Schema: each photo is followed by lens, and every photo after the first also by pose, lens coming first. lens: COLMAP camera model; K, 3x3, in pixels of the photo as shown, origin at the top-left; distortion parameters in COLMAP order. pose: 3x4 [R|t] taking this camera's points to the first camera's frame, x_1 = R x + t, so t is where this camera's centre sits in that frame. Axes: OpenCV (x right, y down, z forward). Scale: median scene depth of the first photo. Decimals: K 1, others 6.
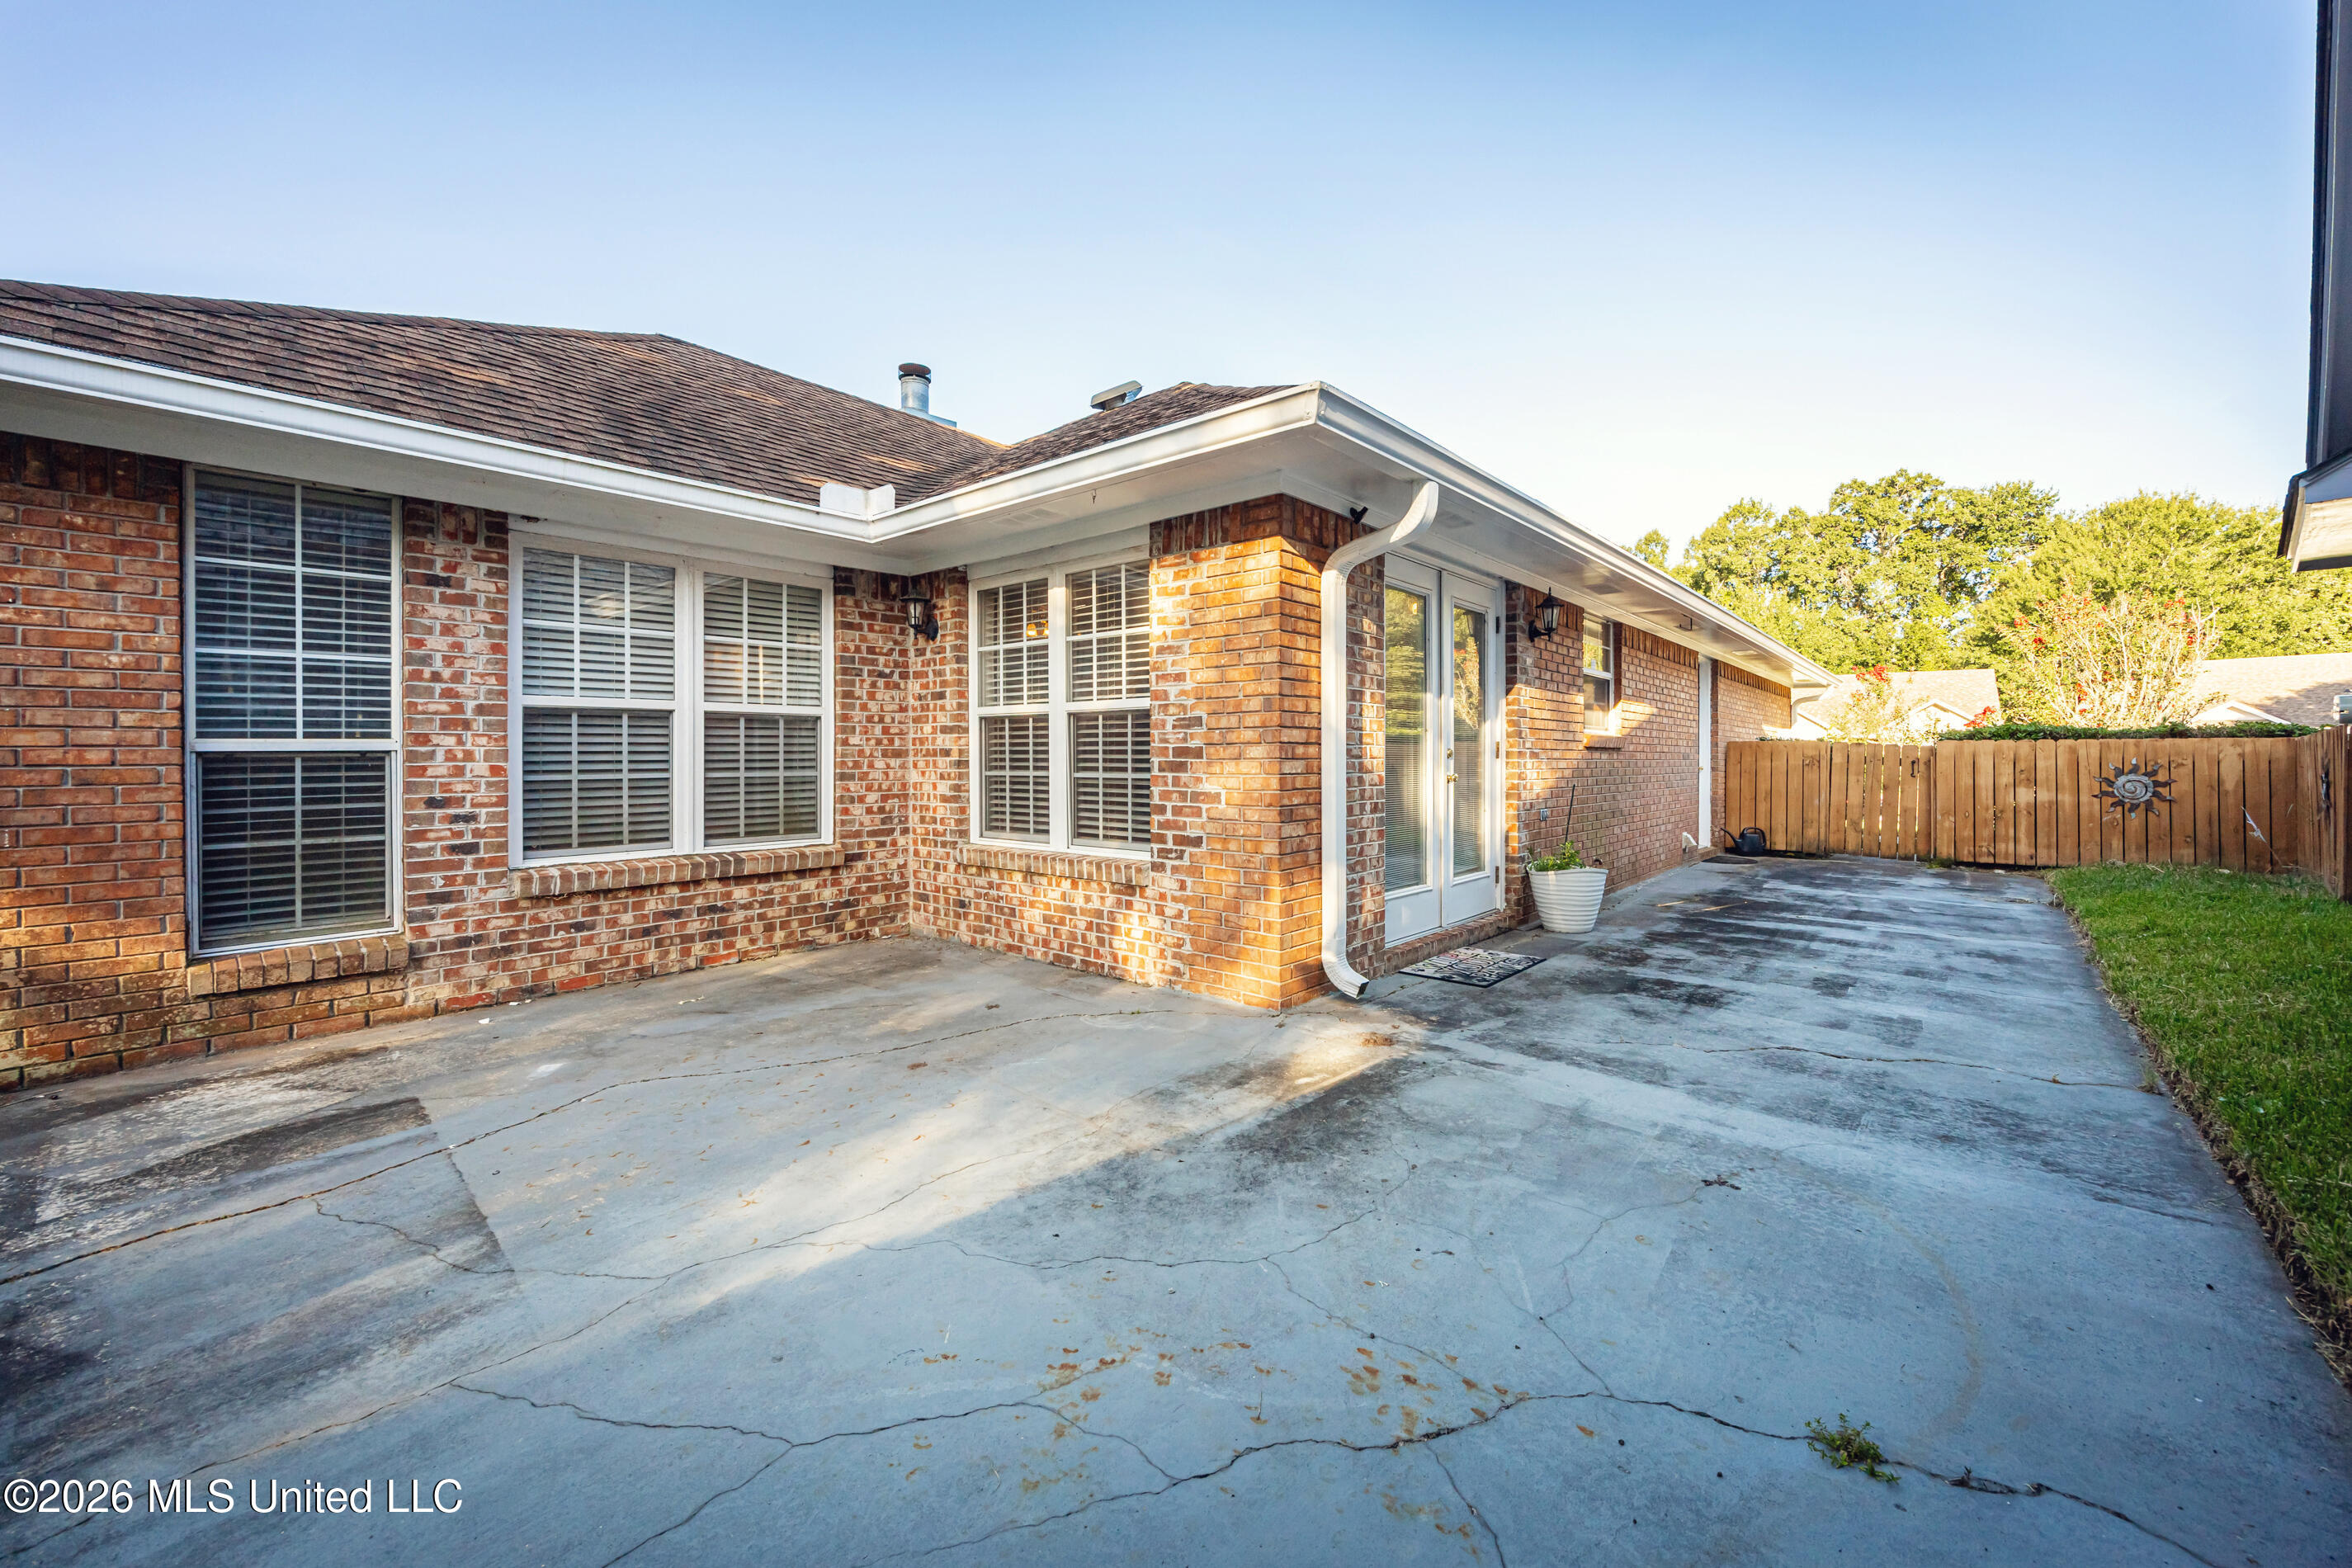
lens RADIAL K [[935.6, 0, 1233.5], [0, 935.6, 763.1], [0, 0, 1]] dist [0.001853, 0.000248]
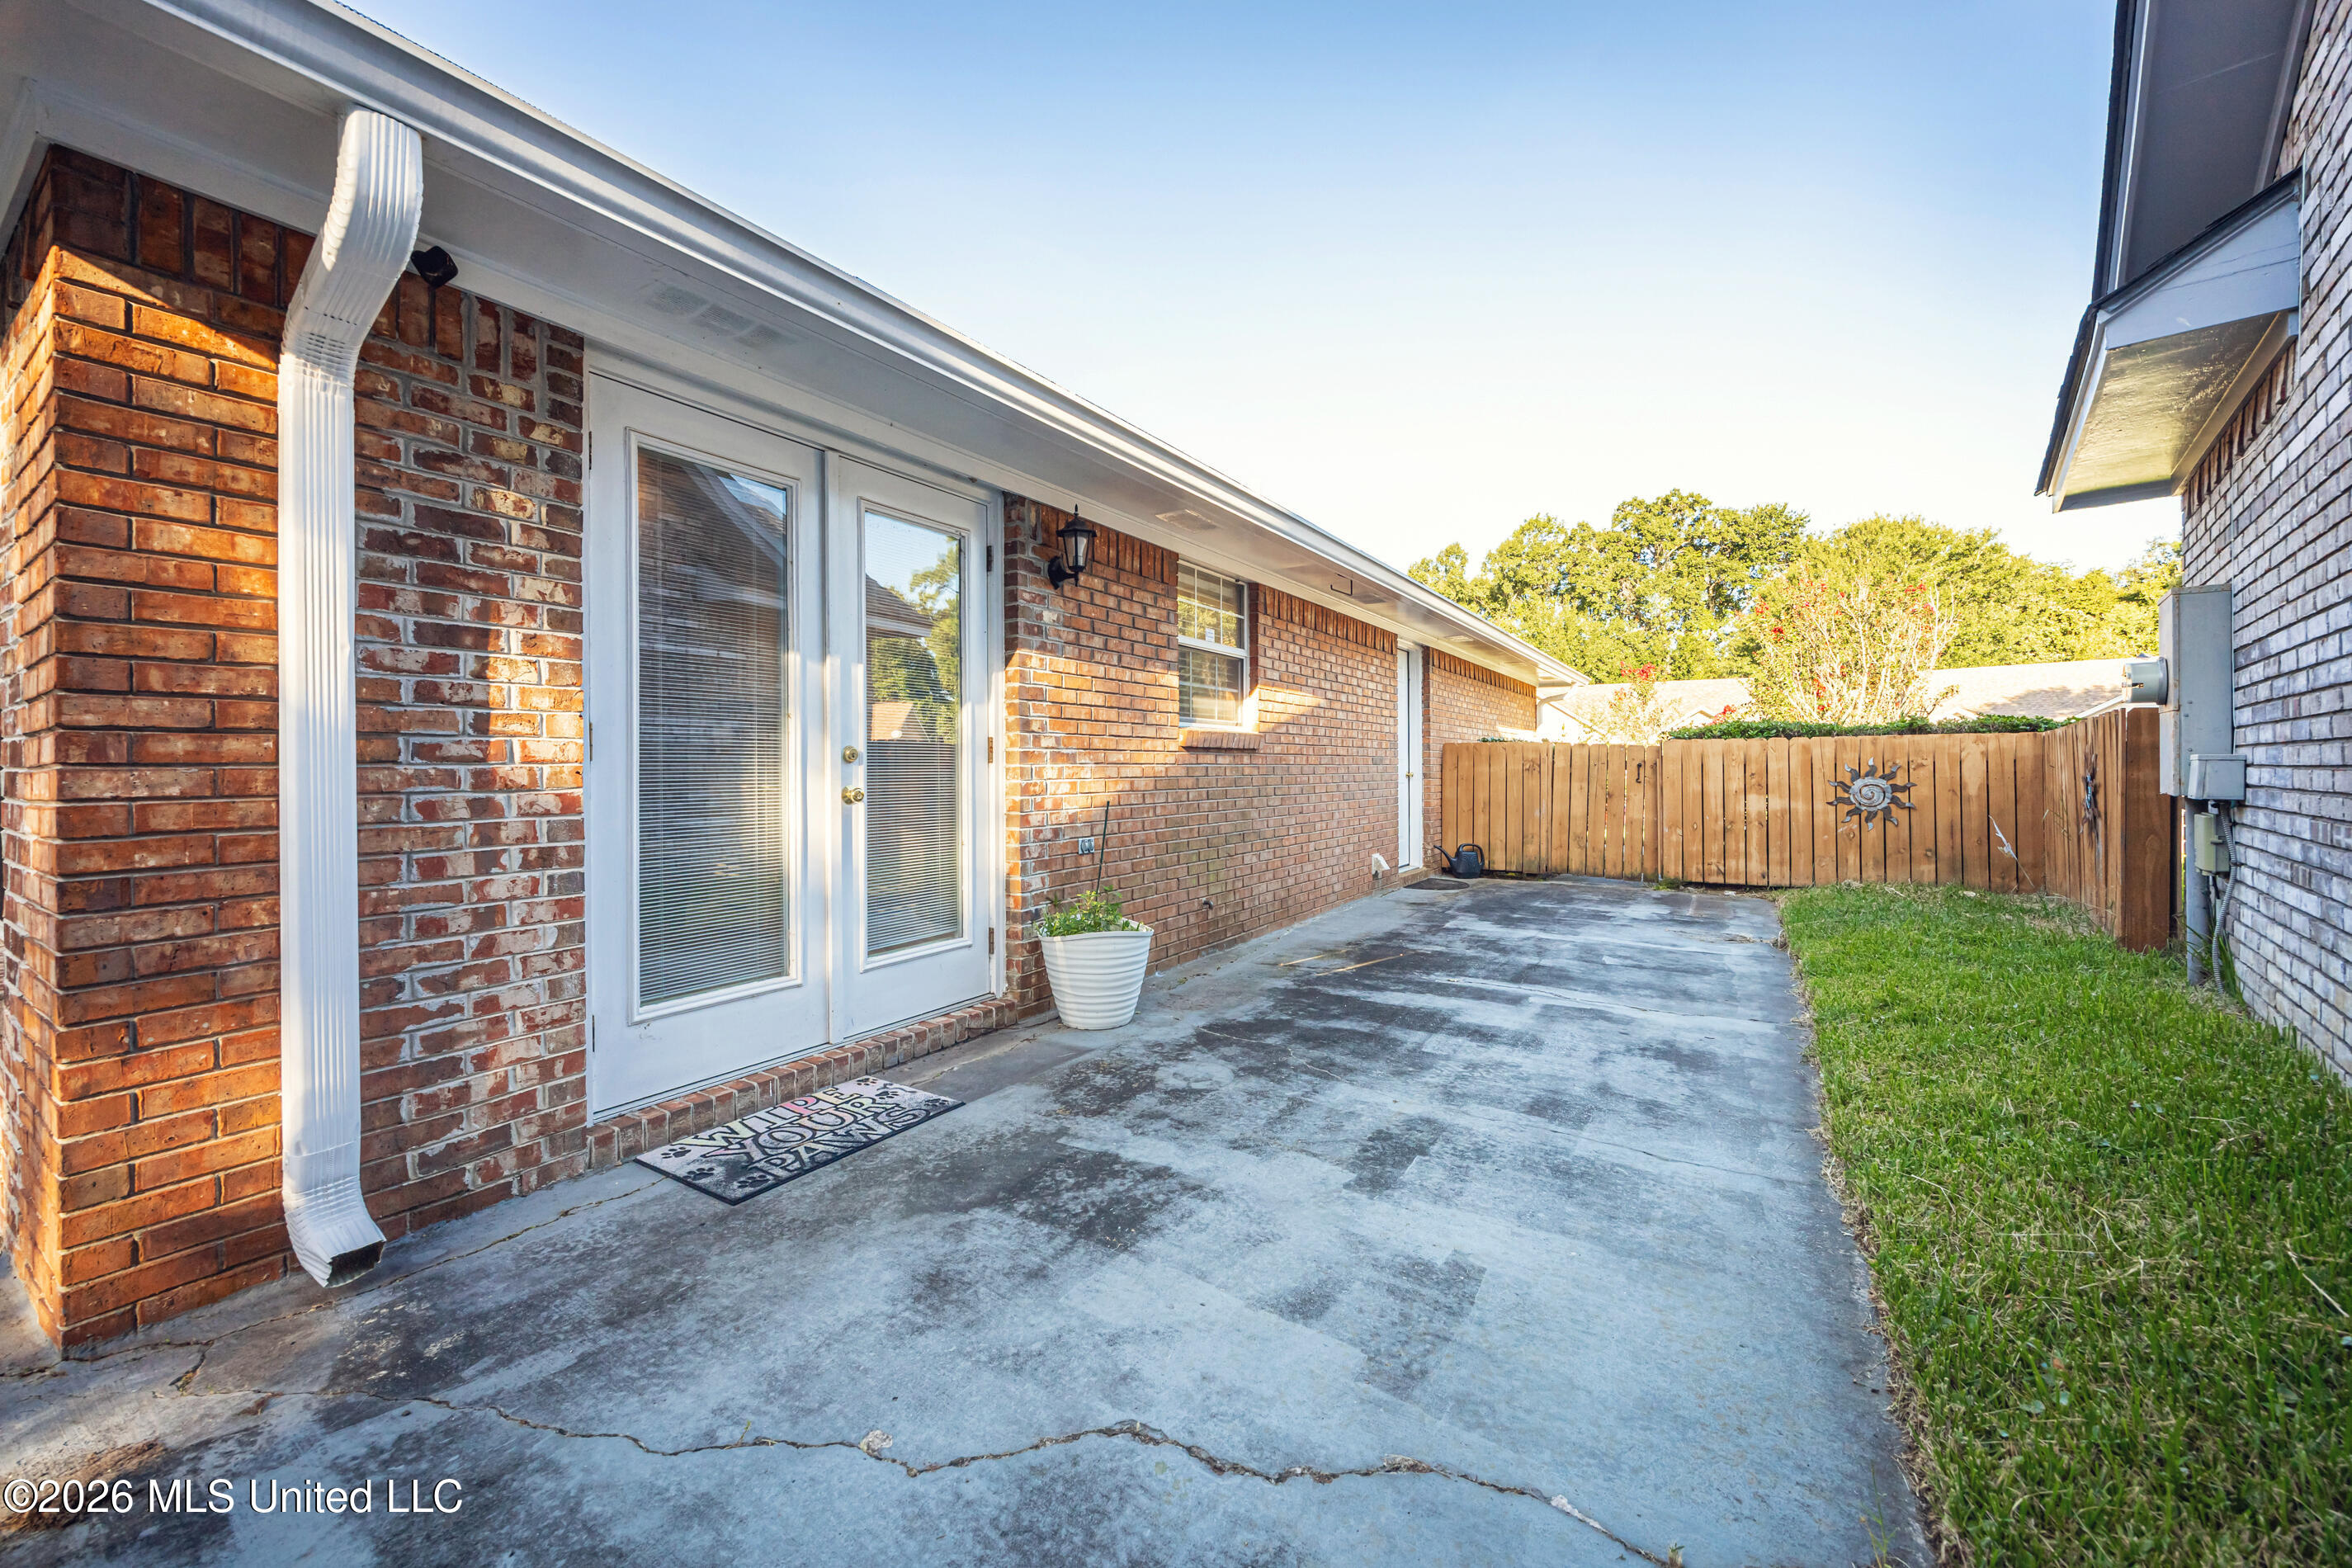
lens RADIAL K [[935.6, 0, 1174.1], [0, 935.6, 776.4], [0, 0, 1]] dist [0.001853, 0.000248]
pose [[0.992423, -0.009235, 0.122518, 0.223786], [0.008750, 0.999952, 0.004495, 0.001626], [-0.122554, -0.003389, 0.992456, 0.228705]]
